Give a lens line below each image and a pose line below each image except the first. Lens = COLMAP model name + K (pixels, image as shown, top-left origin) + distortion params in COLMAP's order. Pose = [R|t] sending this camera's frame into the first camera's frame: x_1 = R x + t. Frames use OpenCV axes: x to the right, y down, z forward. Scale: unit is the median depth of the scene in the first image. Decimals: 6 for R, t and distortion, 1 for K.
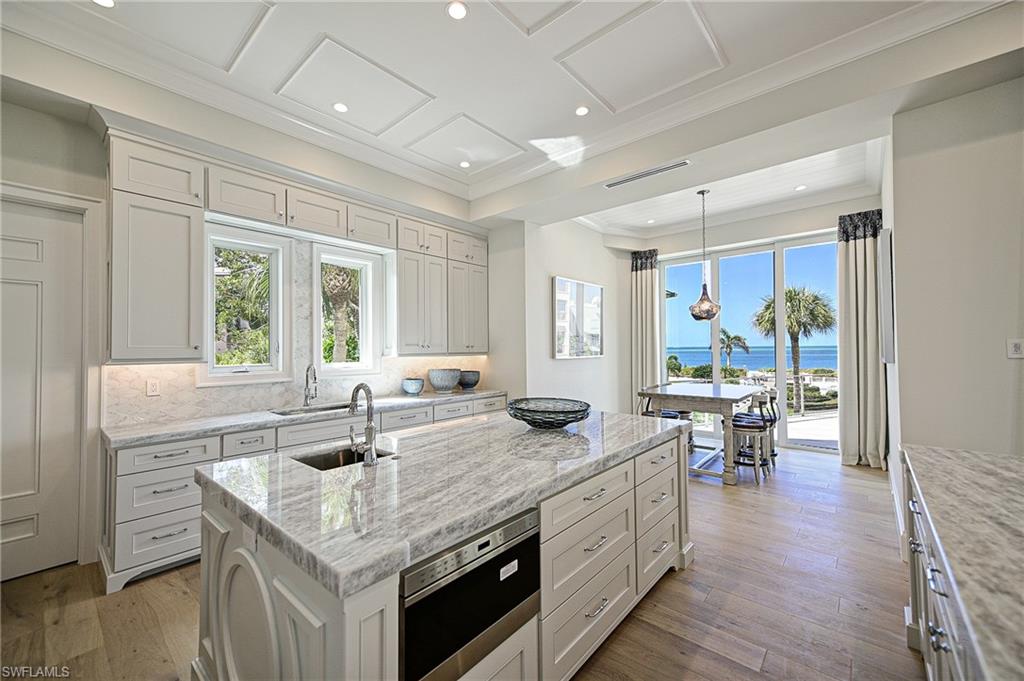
lens RADIAL K [[403.7, 0, 504.8], [0, 403.7, 344.9], [0, 0, 1]] dist [0.016979, -0.000947]
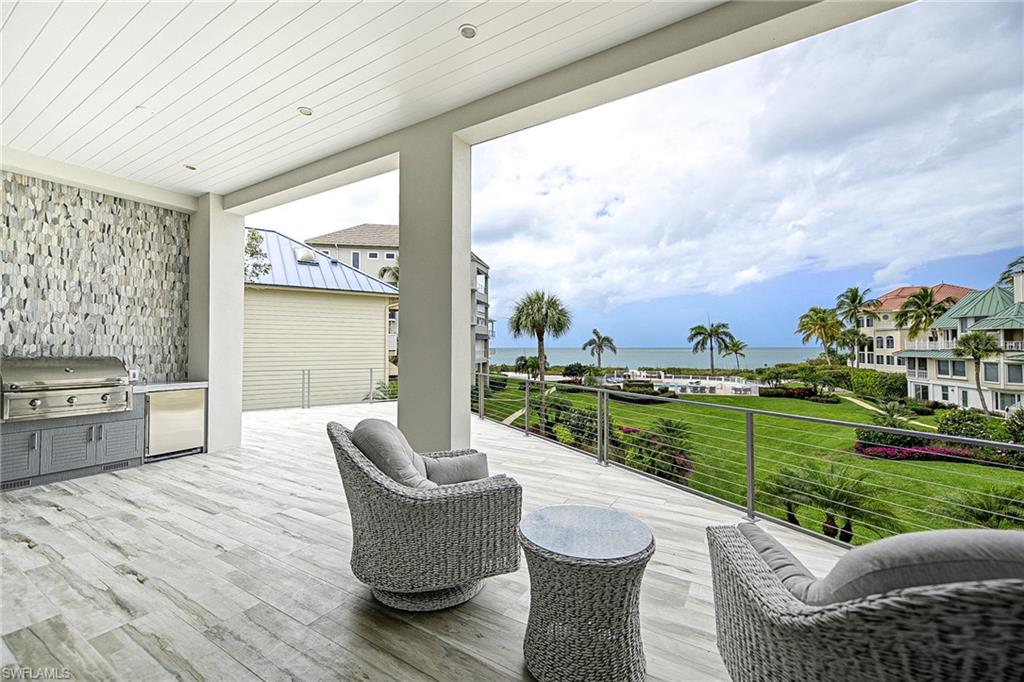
lens RADIAL K [[404.9, 0, 510.0], [0, 404.9, 344.0], [0, 0, 1]] dist [0.013595, -0.000045]
pose [[0.987087, 0.014968, 0.159487, 1.274989], [-0.015120, 0.999886, -0.000260, 0.002896], [-0.159473, -0.002154, 0.987200, -0.264343]]
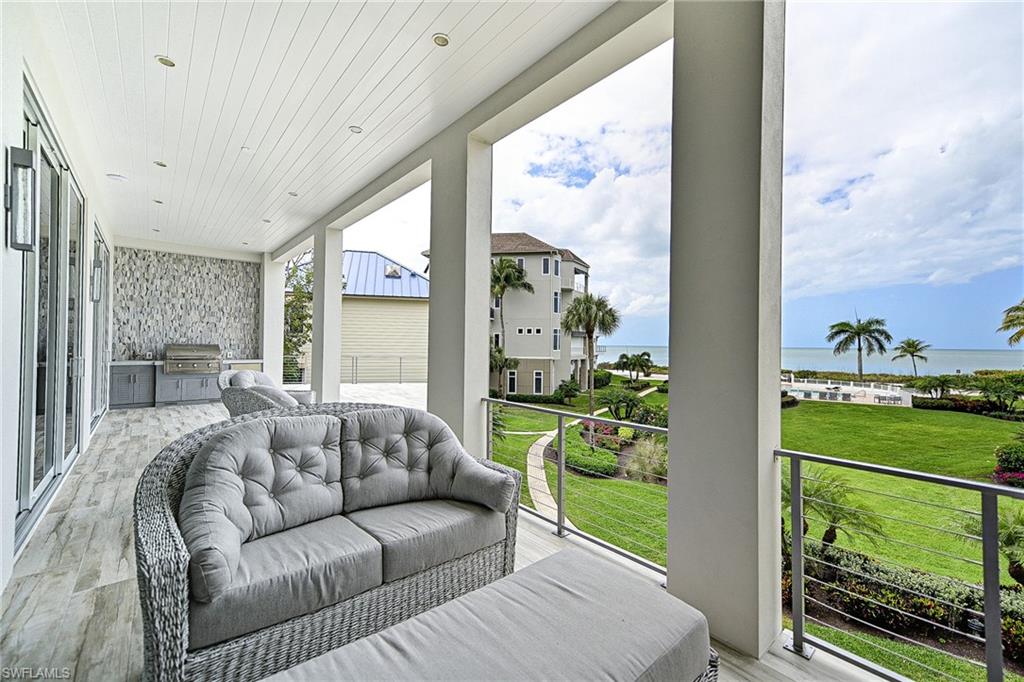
lens RADIAL K [[404.9, 0, 513.8], [0, 404.9, 346.1], [0, 0, 1]] dist [0.013595, -0.000045]
pose [[0.987475, 0.026456, -0.155542, 1.905164], [-0.023877, 0.999545, 0.018423, -0.008236], [0.155958, -0.014478, 0.987658, -0.641139]]
